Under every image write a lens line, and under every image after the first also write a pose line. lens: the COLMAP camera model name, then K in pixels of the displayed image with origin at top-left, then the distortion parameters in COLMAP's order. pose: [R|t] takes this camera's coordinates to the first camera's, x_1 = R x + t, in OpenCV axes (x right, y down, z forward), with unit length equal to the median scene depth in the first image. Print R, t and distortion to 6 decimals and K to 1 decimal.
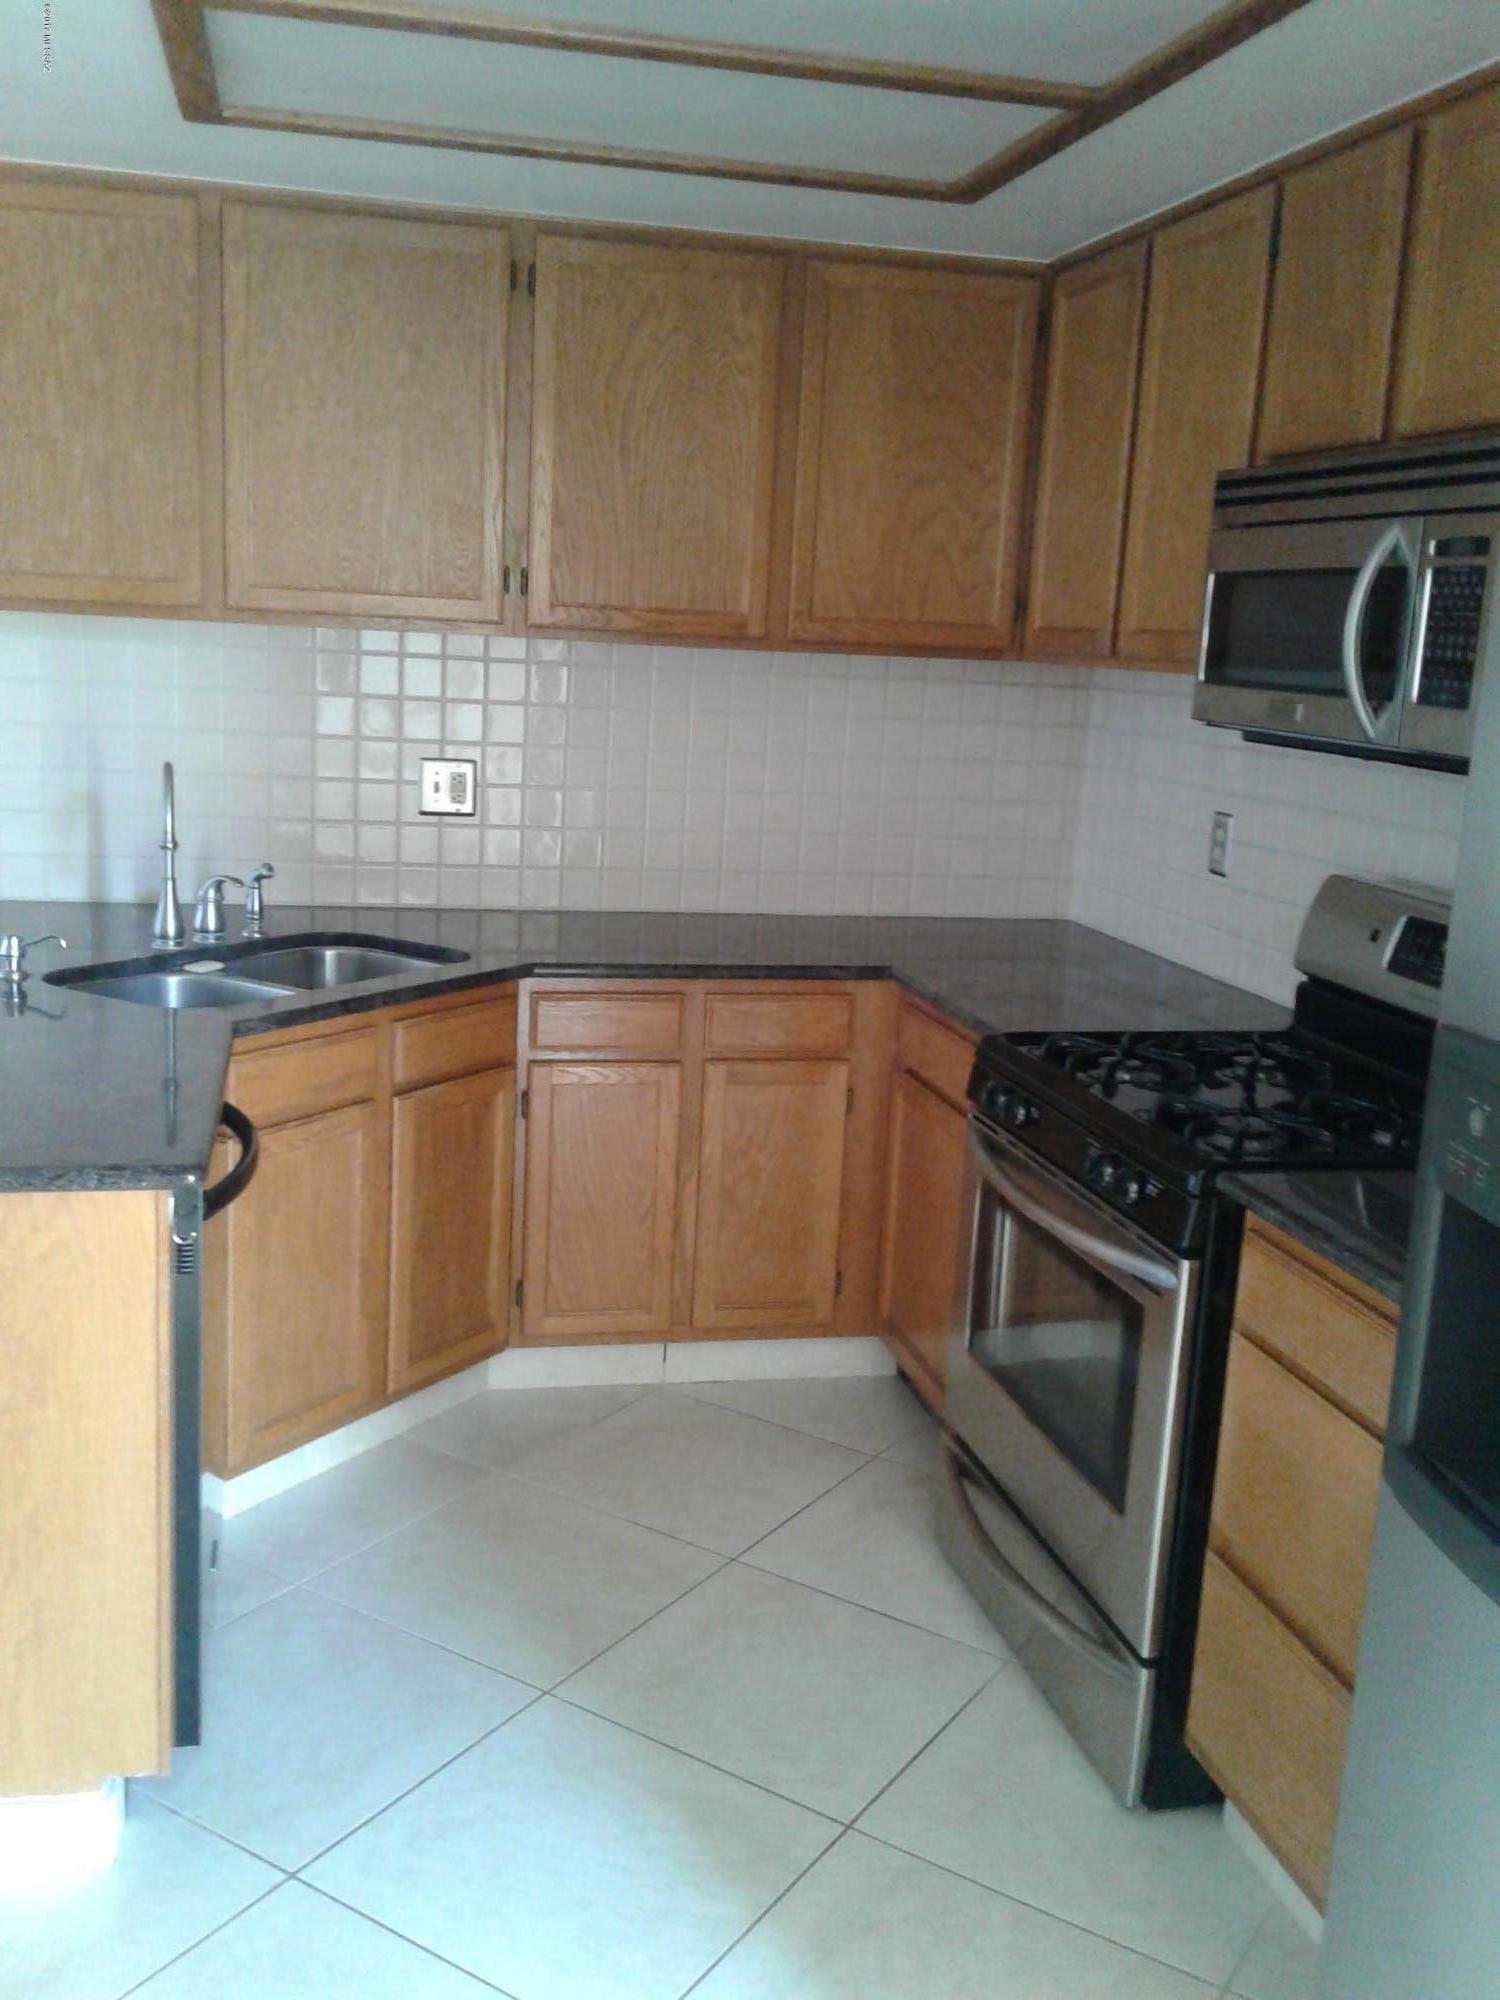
lens RADIAL K [[1834.4, 0, 750.0], [0, 1834.4, 1000.0], [0, 0, 1]] dist [0.071358, -0.124197]
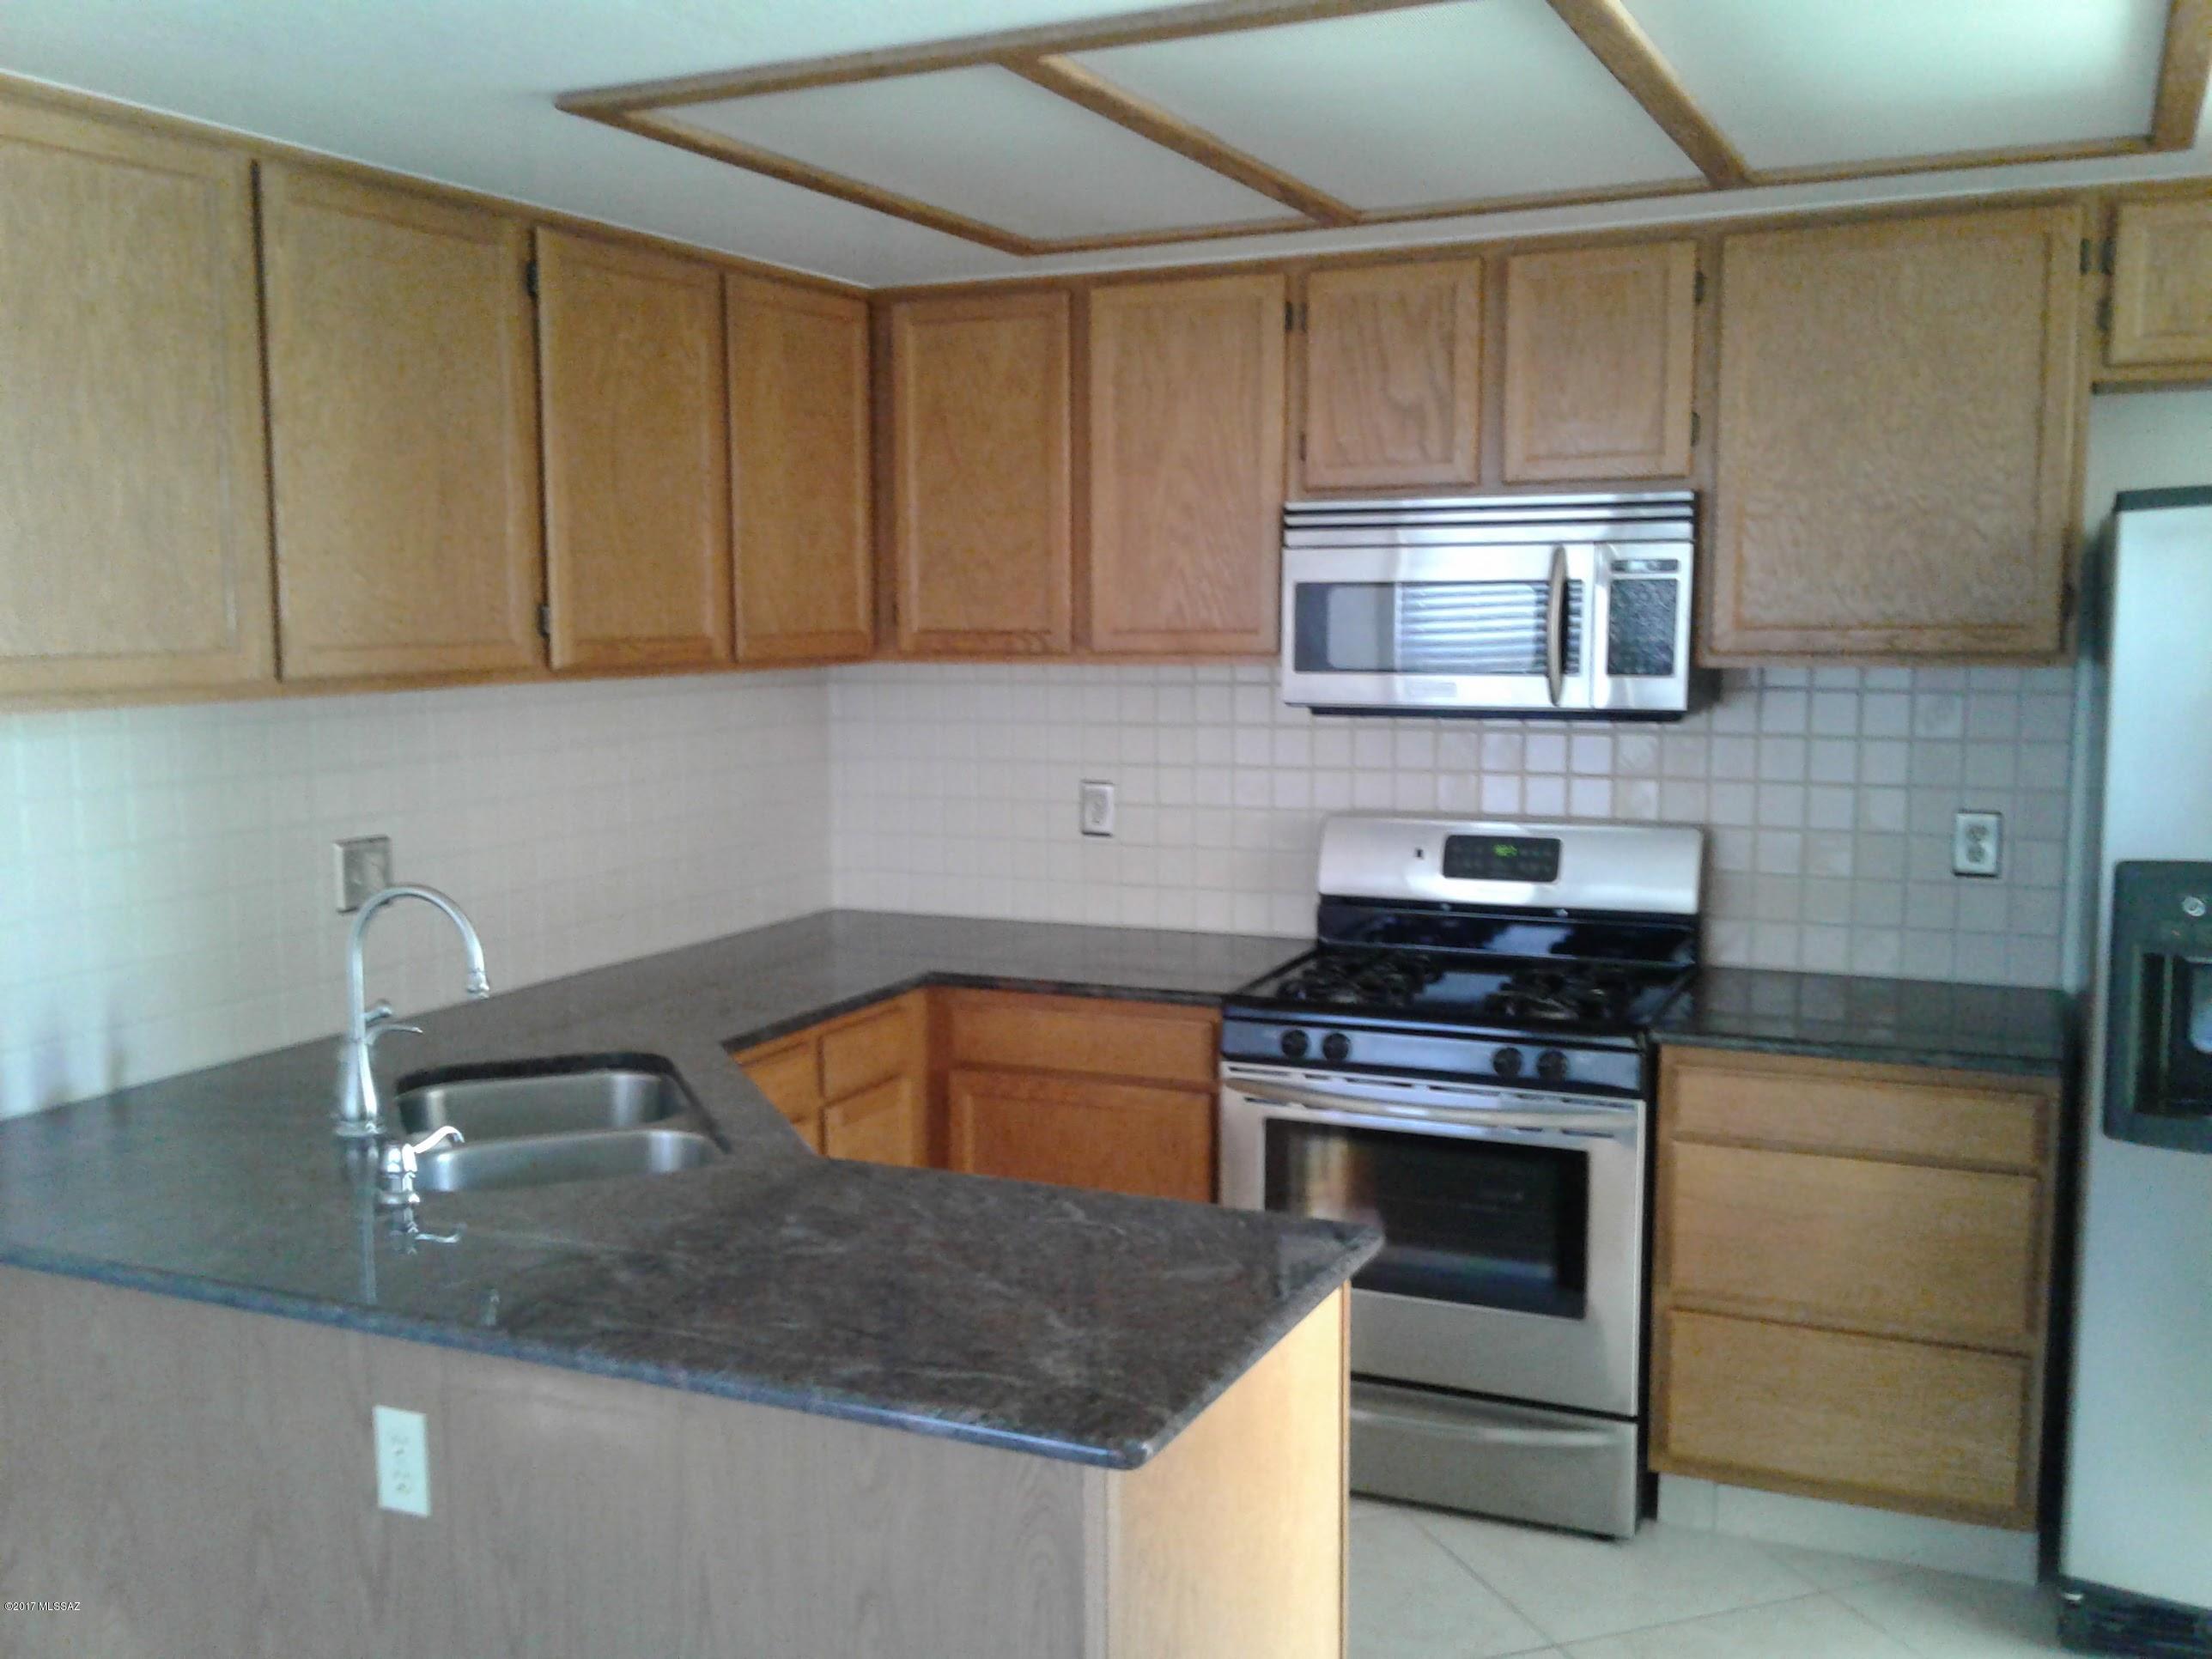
lens RADIAL K [[2028.8, 0, 1110.7], [0, 2028.8, 839.2], [0, 0, 1]] dist [0.071358, -0.124197]
pose [[0.616071, -0.147566, 0.773745, -0.710458], [0.194382, 0.980397, 0.032207, -0.105967], [-0.763330, 0.130561, 0.632678, 0.213170]]
